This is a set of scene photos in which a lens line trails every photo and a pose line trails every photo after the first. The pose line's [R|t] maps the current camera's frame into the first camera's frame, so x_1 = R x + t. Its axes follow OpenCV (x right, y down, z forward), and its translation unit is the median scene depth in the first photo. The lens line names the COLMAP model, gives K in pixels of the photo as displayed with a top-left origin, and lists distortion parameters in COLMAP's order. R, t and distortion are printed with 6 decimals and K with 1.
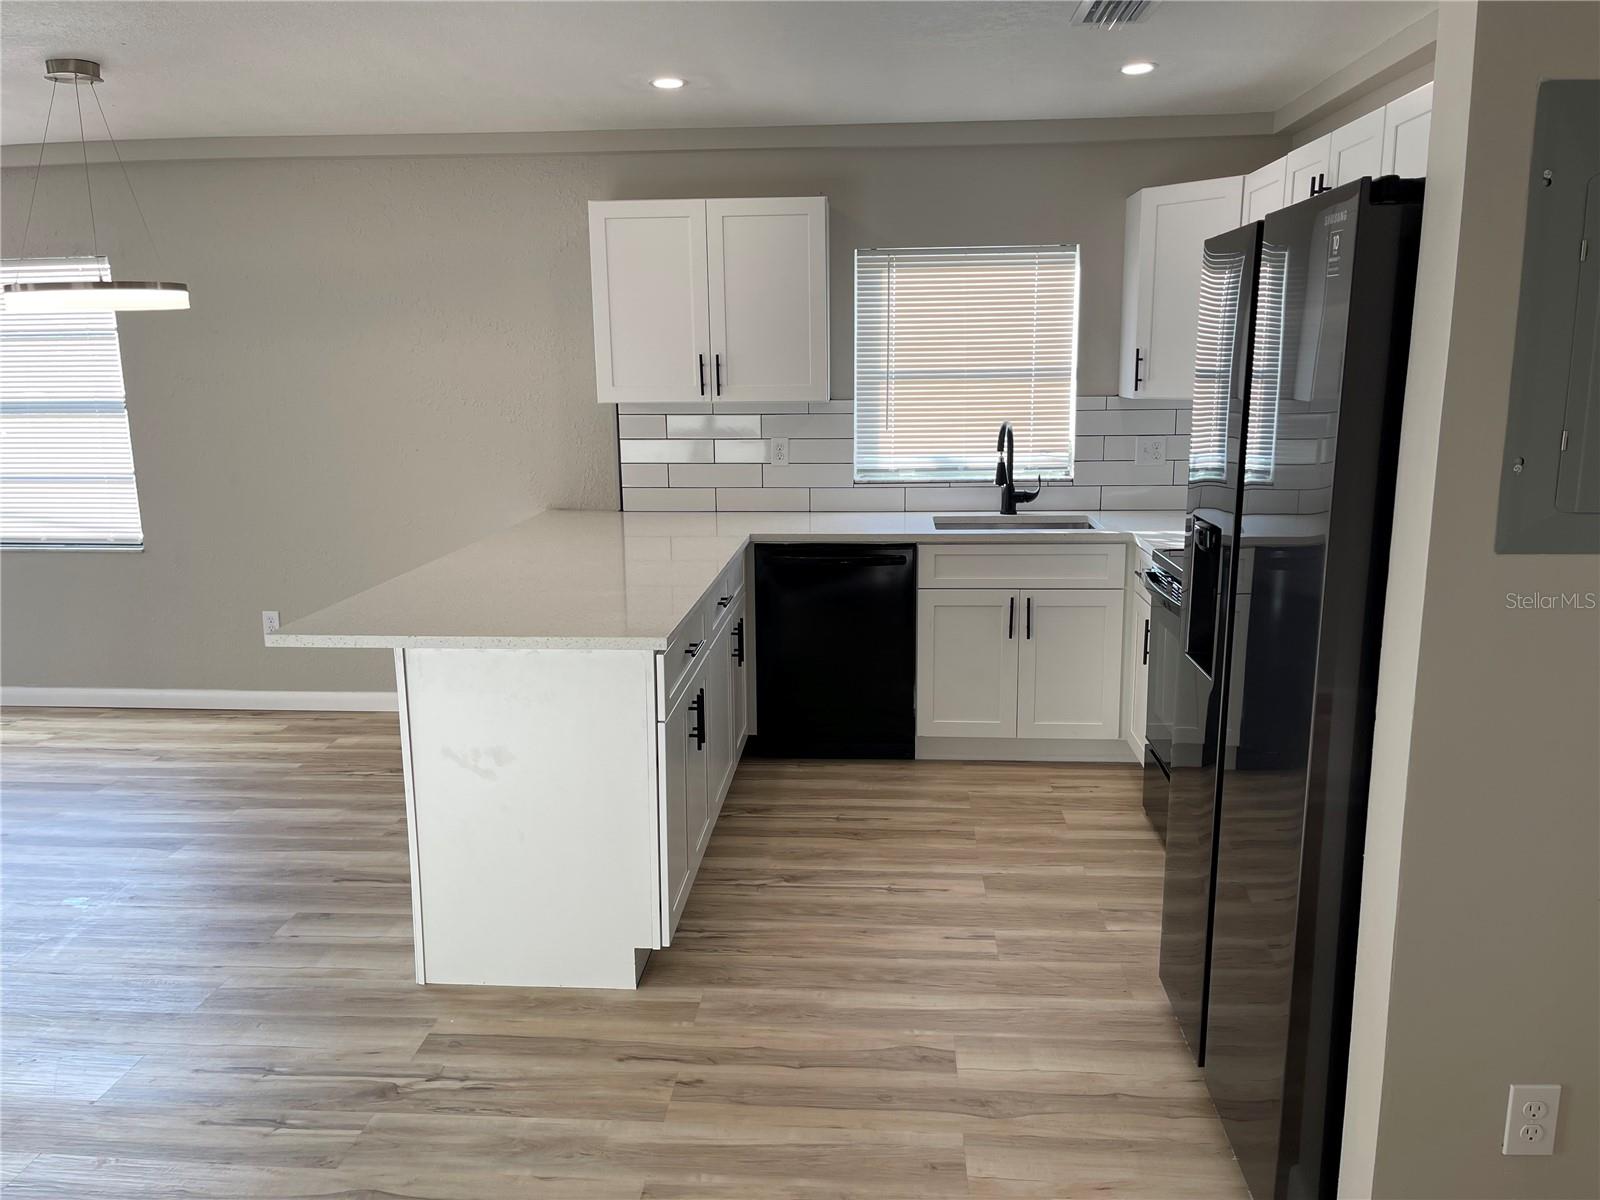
lens RADIAL K [[1205.7, 0, 802.7], [0, 1205.7, 601.5], [0, 0, 1]] dist [0.026375, -0.022039]
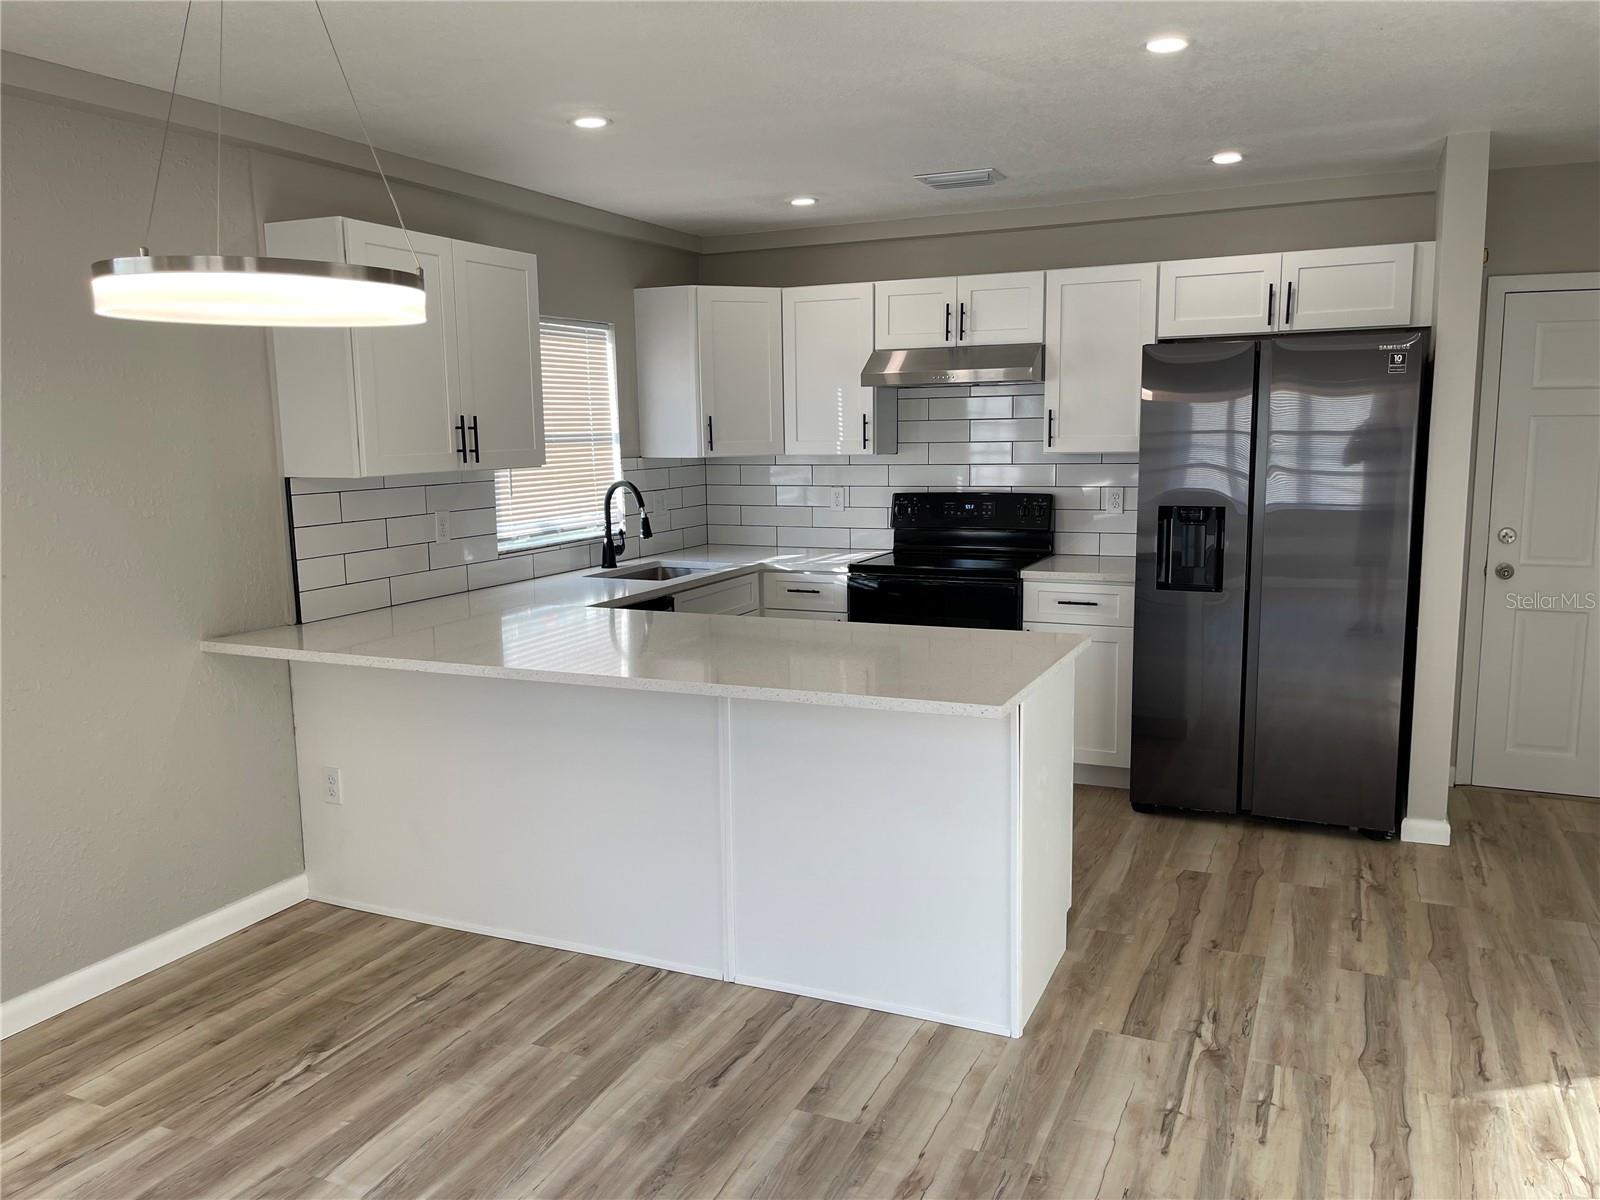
lens RADIAL K [[1205.7, 0, 802.3], [0, 1205.7, 600.8], [0, 0, 1]] dist [0.026375, -0.022039]
pose [[0.350098, -0.128155, 0.927905, -0.899845], [0.199198, 0.978125, 0.059933, -0.087781], [-0.915288, 0.163854, 0.367968, 0.542069]]
